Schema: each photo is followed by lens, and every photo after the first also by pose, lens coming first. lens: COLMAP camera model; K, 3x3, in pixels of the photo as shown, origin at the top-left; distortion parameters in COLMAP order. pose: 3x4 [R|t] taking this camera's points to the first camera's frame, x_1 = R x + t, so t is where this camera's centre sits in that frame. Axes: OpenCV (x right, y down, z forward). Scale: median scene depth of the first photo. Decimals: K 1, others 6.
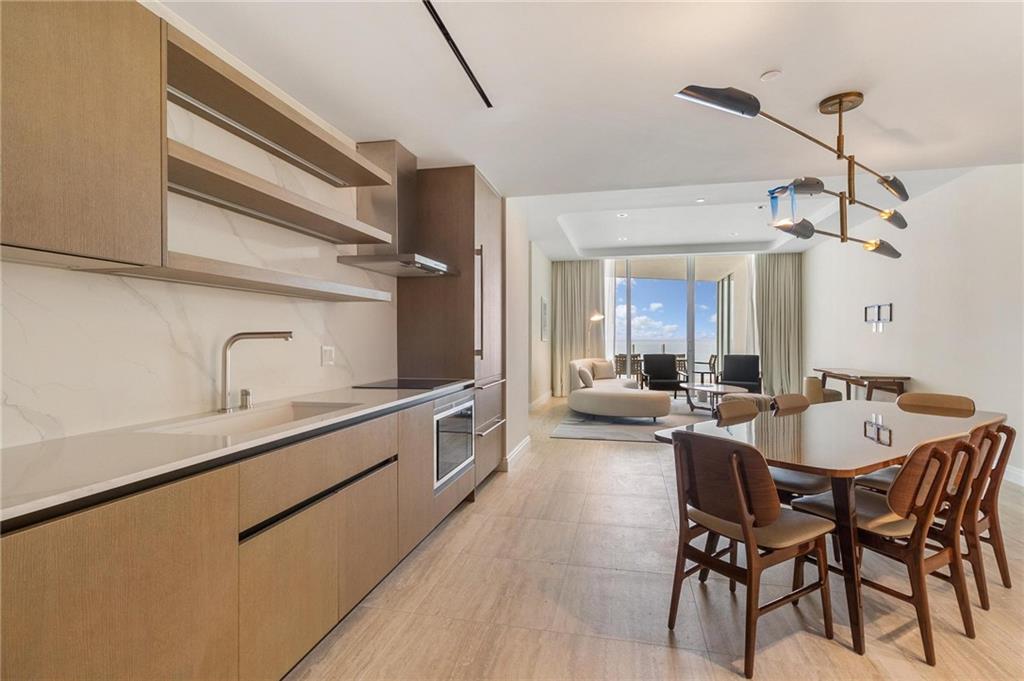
lens RADIAL K [[492.0, 0, 514.5], [0, 492.0, 336.7], [0, 0, 1]] dist [0.001756, 0.000463]
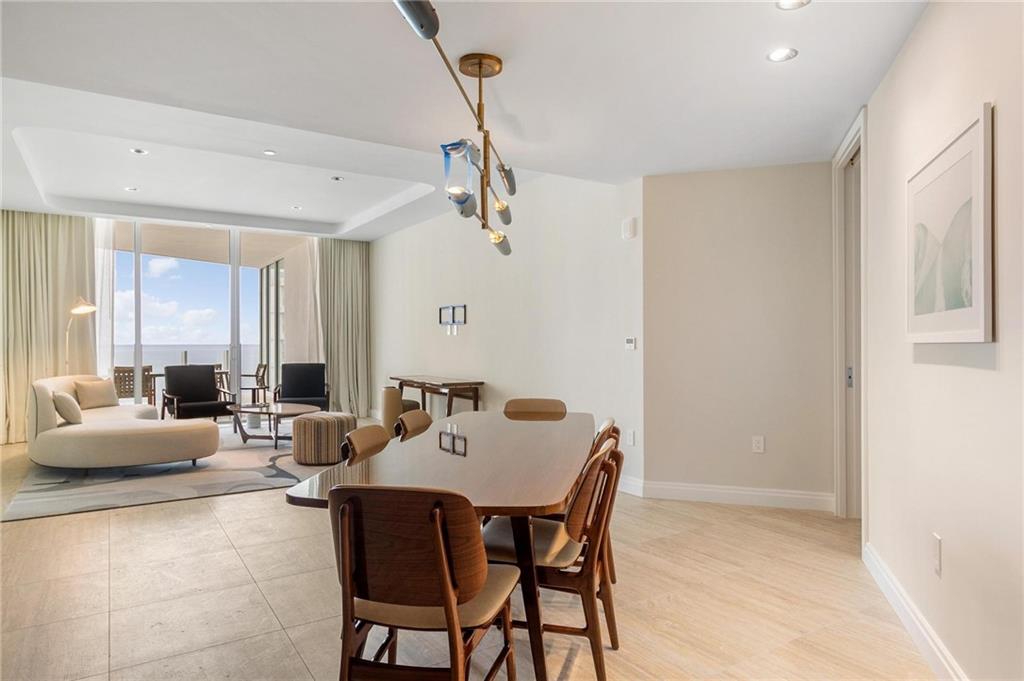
lens RADIAL K [[627.5, 0, 512.0], [0, 627.5, 340.5], [0, 0, 1]] dist [0.014120, -0.000746]
pose [[0.700207, -0.001435, 0.713939, -0.029243], [0.001192, 0.999999, 0.000841, -0.000040], [-0.713939, 0.000262, 0.700208, 0.078193]]
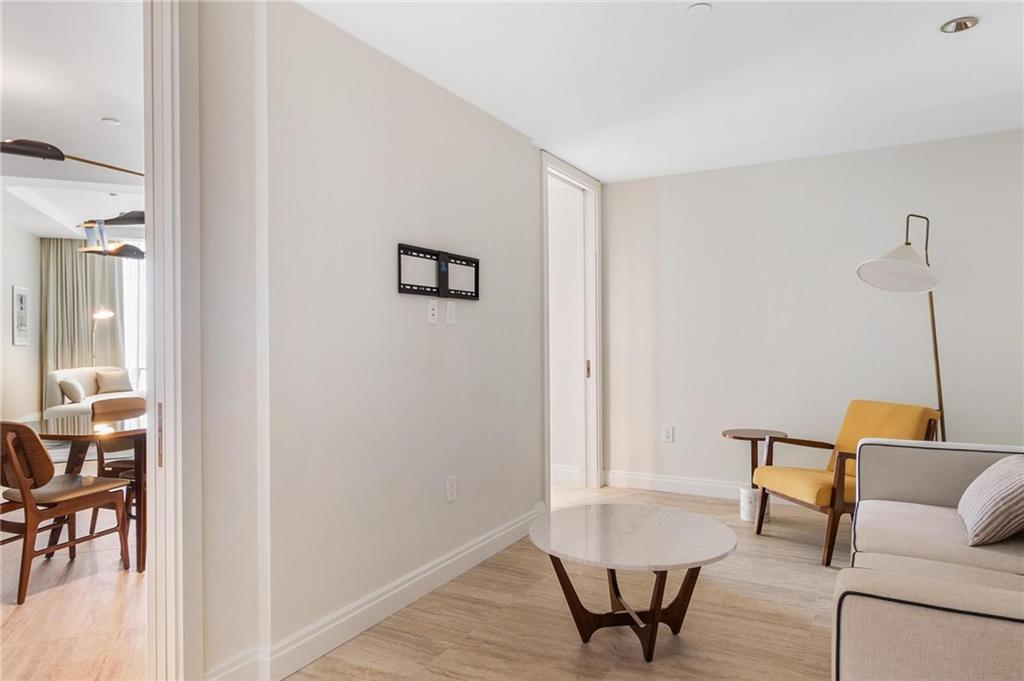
lens RADIAL K [[624.9, 0, 512.0], [0, 624.9, 340.5], [0, 0, 1]] dist [0.011986, 0.001906]
pose [[0.810250, -0.003353, 0.586075, 0.138373], [0.002406, 0.999994, 0.002394, 0.001477], [-0.586079, -0.000529, 0.810253, -0.258177]]
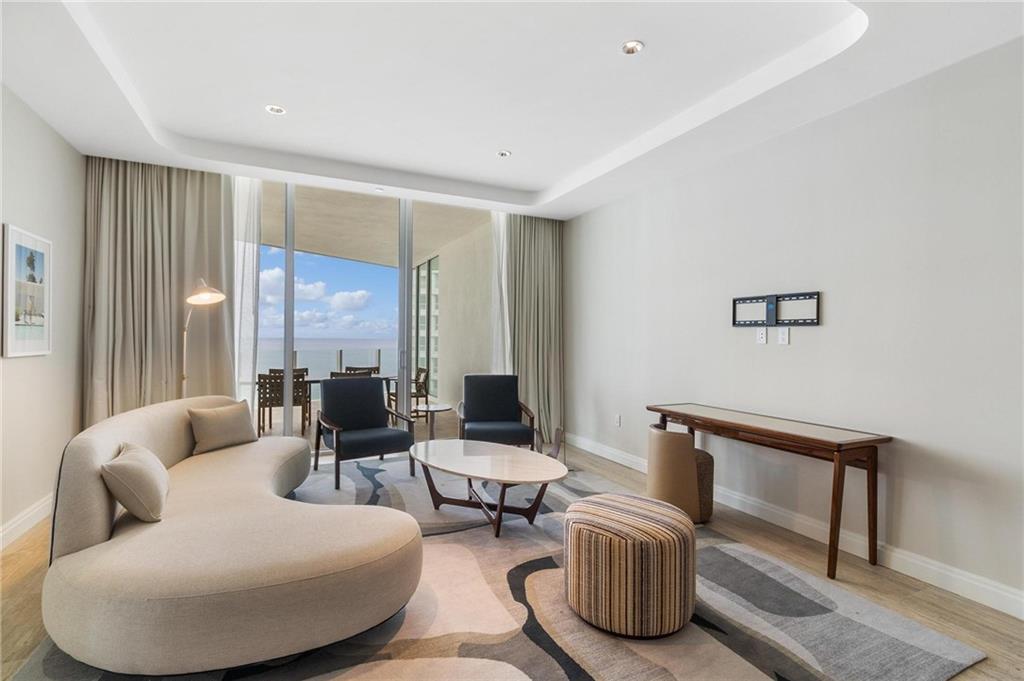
lens RADIAL K [[474.7, 0, 516.9], [0, 474.7, 337.0], [0, 0, 1]] dist [0.002848, 0.000118]
pose [[0.776293, 0.011541, 0.630266, 0.154952], [-0.013120, 0.999912, -0.002149, -0.011862], [-0.630235, -0.006601, 0.776376, 0.691163]]
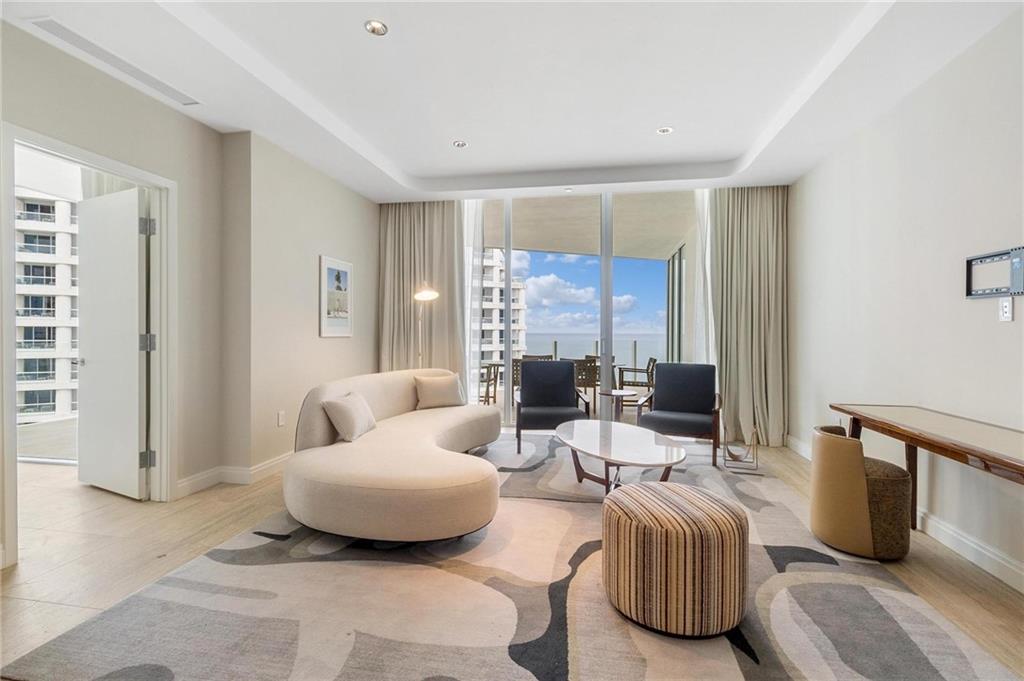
lens RADIAL K [[481.5, 0, 517.1], [0, 481.5, 330.4], [0, 0, 1]] dist [-0.001786, -0.000112]
pose [[0.998449, 0.006221, 0.055317, 0.307684], [-0.006269, 0.999980, 0.000695, -0.000970], [-0.055311, -0.001041, 0.998469, 0.594552]]
